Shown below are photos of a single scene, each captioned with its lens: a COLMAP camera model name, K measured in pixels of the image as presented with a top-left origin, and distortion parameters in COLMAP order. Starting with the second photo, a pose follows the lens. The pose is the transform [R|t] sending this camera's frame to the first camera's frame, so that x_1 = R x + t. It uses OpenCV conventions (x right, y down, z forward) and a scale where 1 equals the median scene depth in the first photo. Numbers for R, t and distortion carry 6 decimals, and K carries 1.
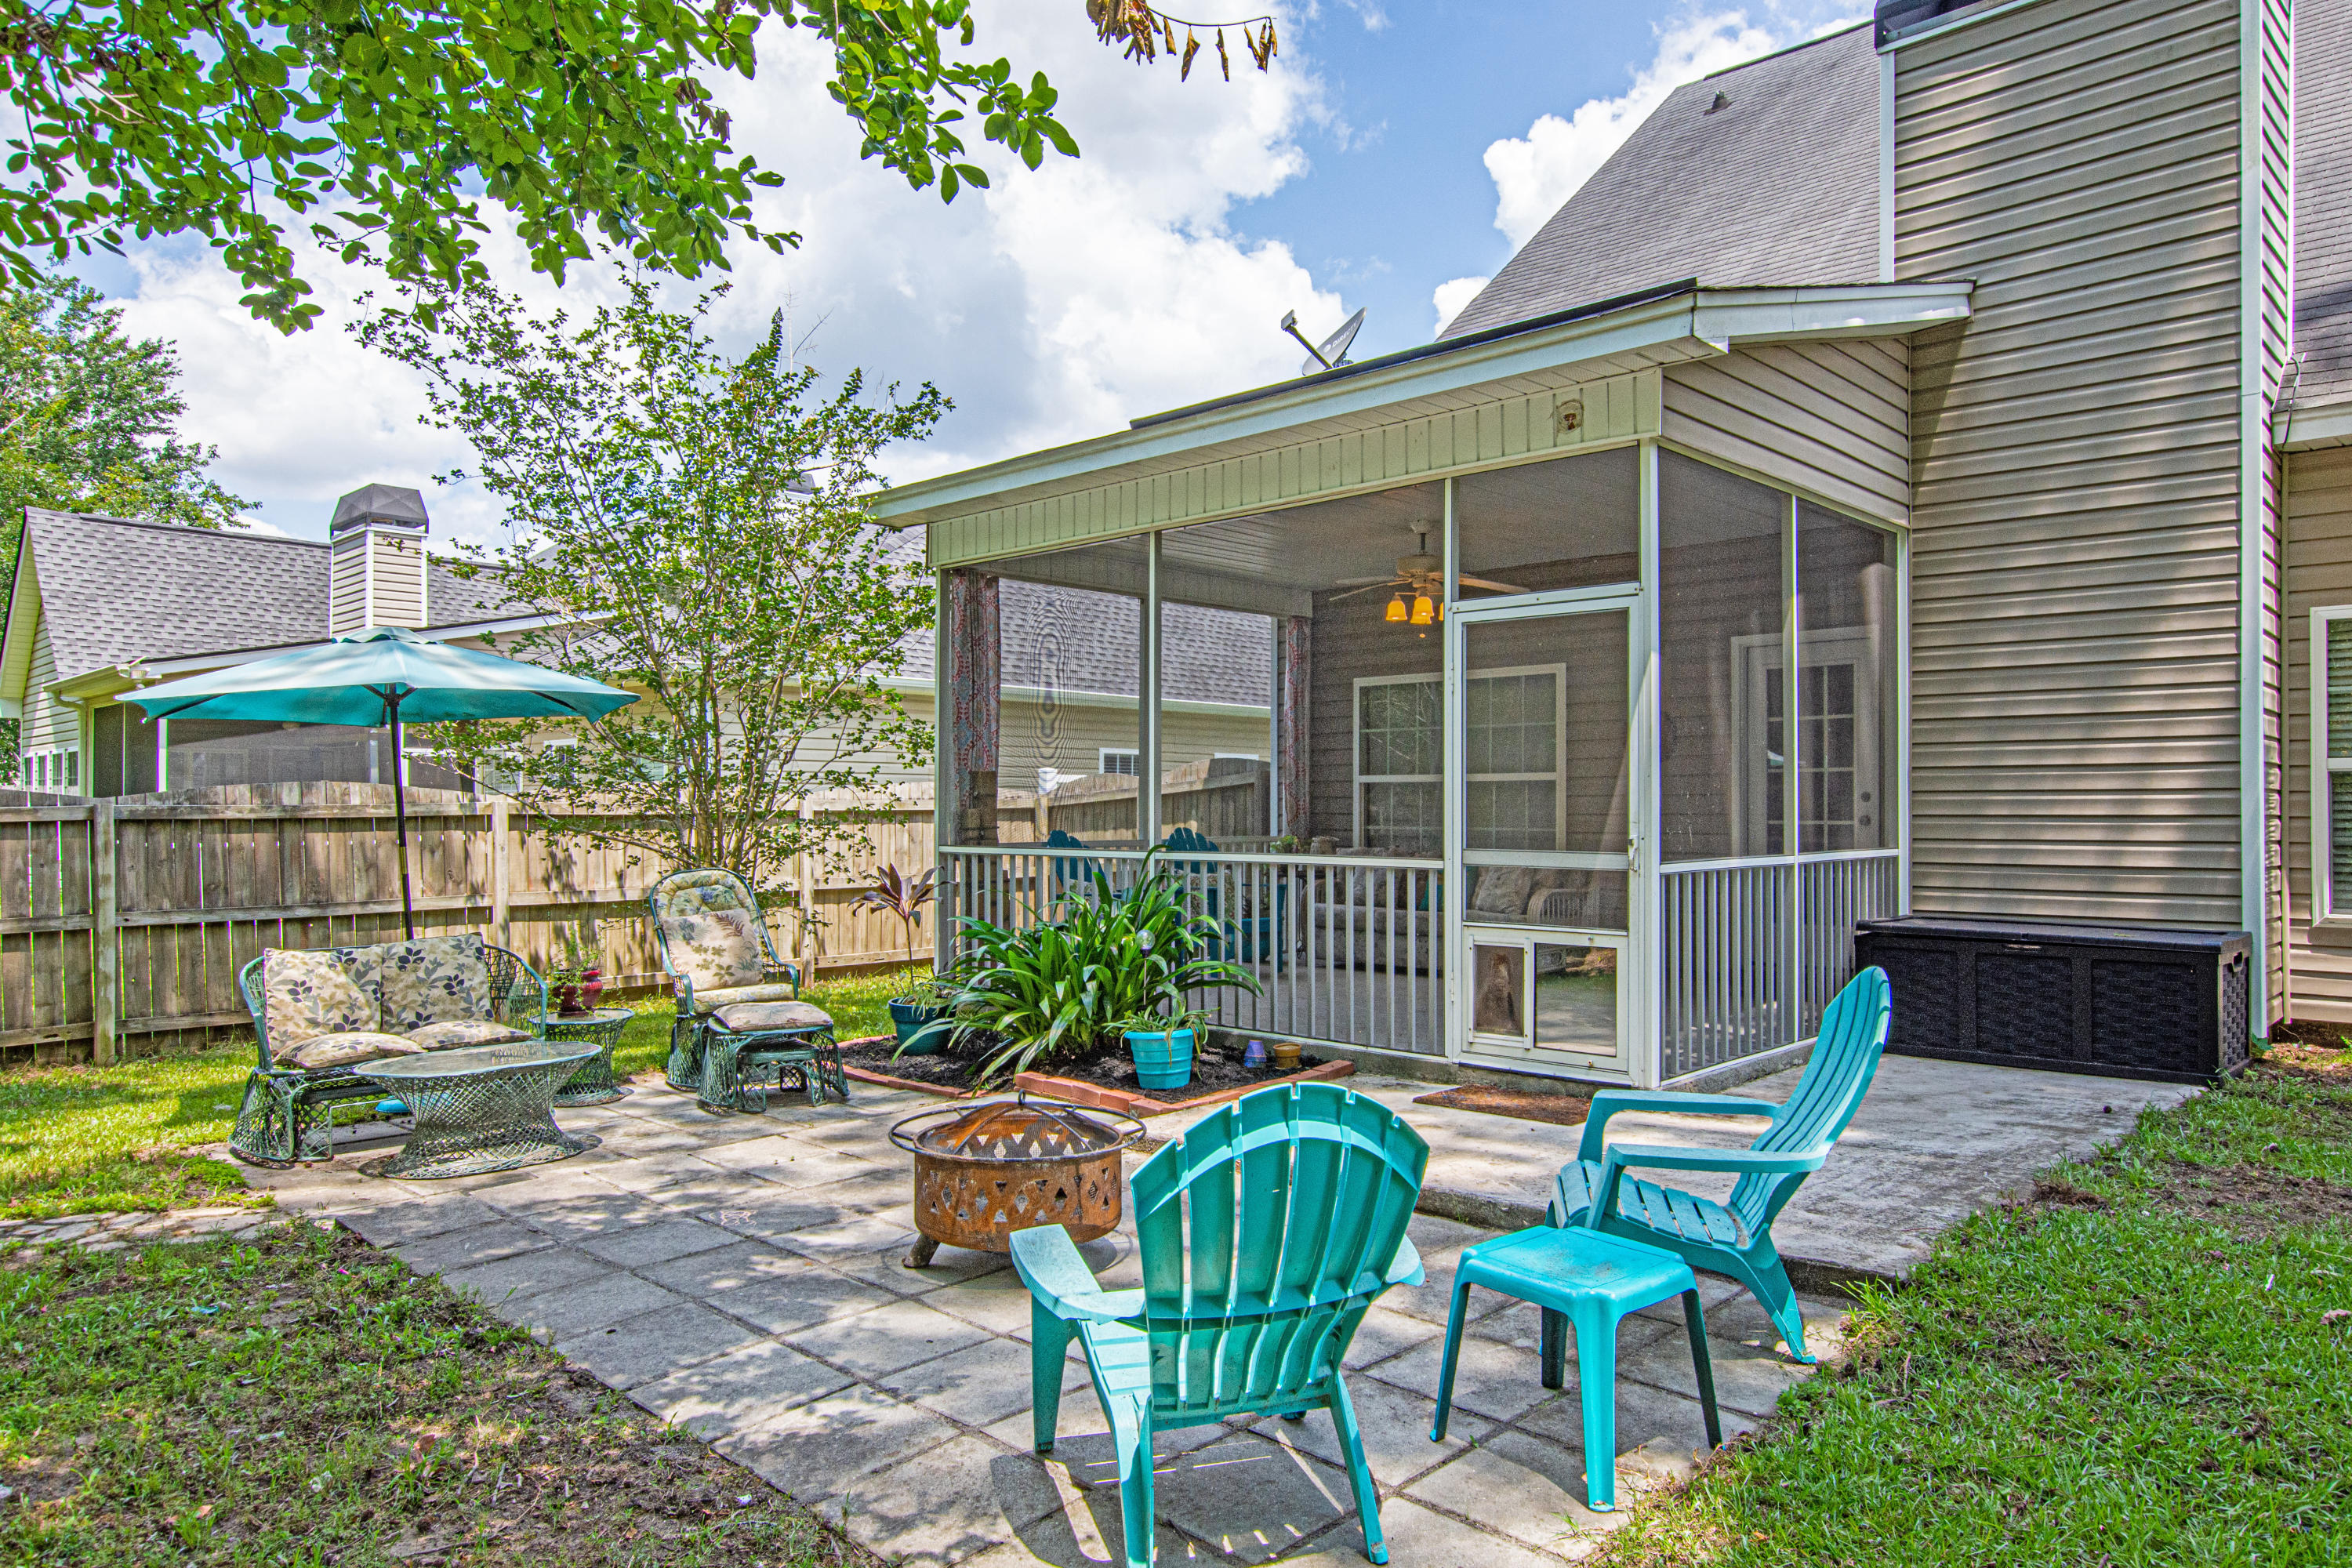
lens RADIAL K [[1498.3, 0, 1172.1], [0, 1498.3, 793.5], [0, 0, 1]] dist [0.003728, 0.000239]
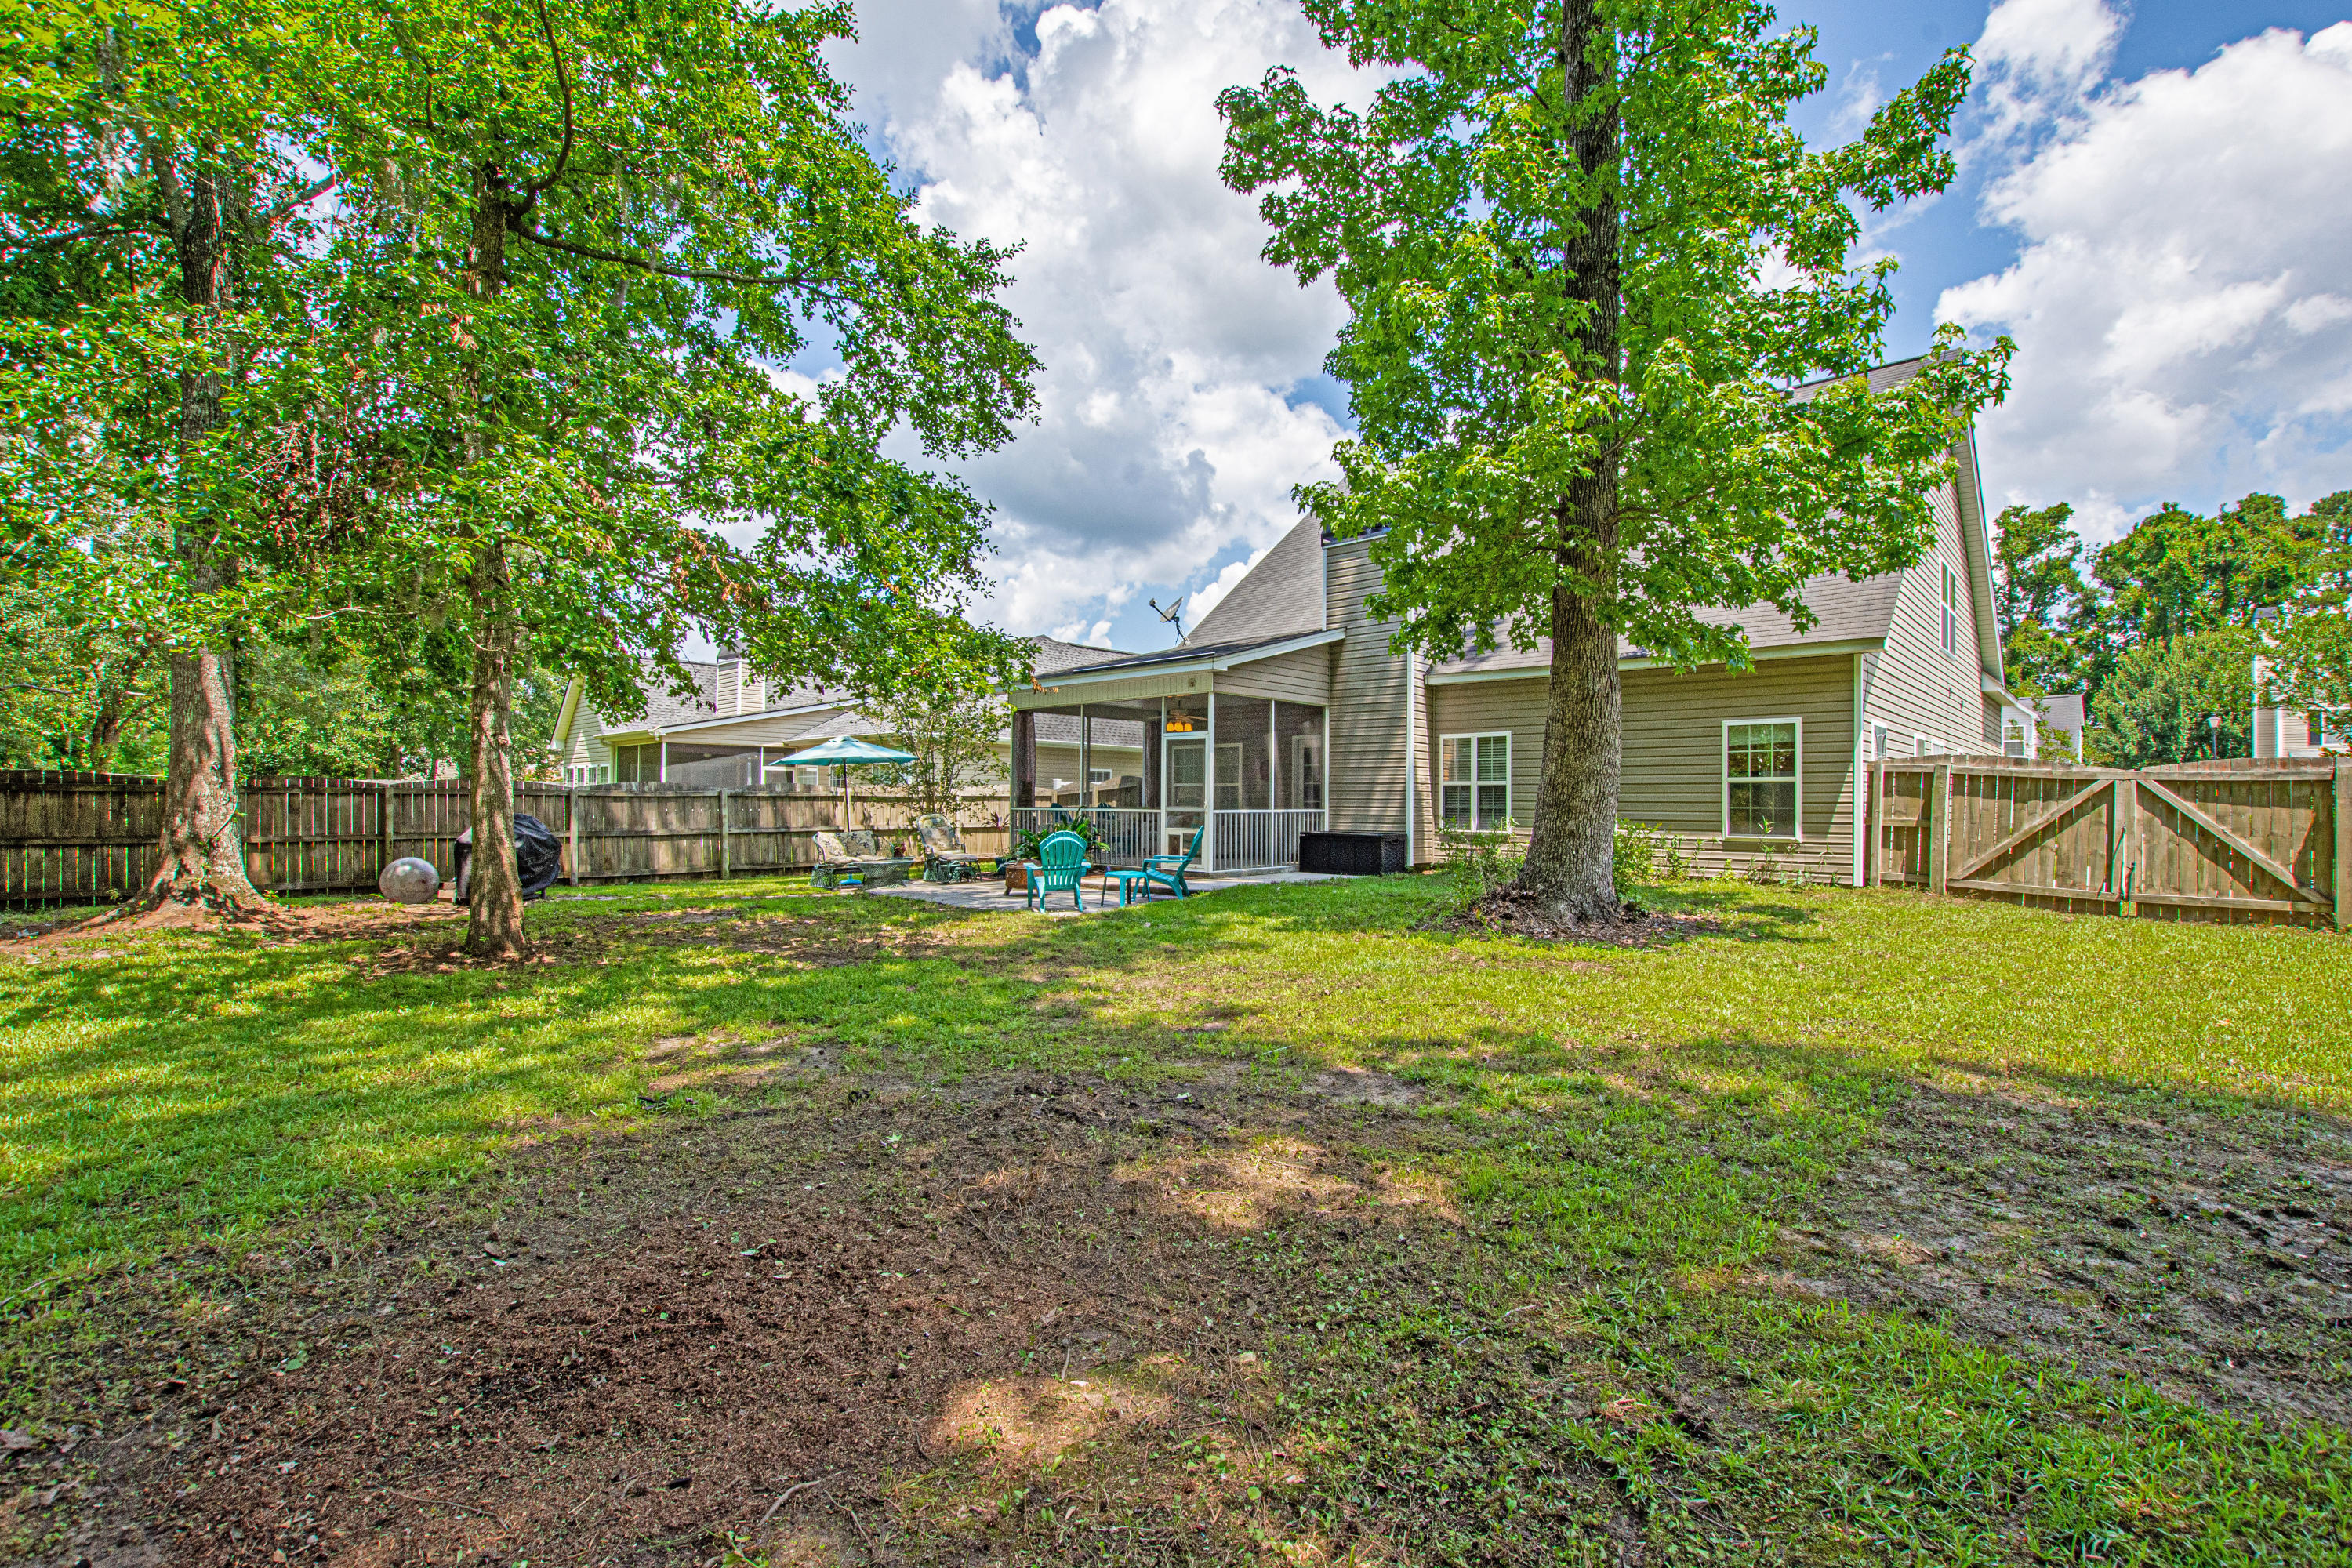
lens RADIAL K [[1049.6, 0, 1180.0], [0, 1049.6, 789.0], [0, 0, 1]] dist [-0.011899, 0.000006]
pose [[0.999945, 0.006956, 0.007806, 0.142518], [-0.006941, 0.999974, -0.001916, 0.000976], [-0.007819, 0.001862, 0.999968, -0.959086]]
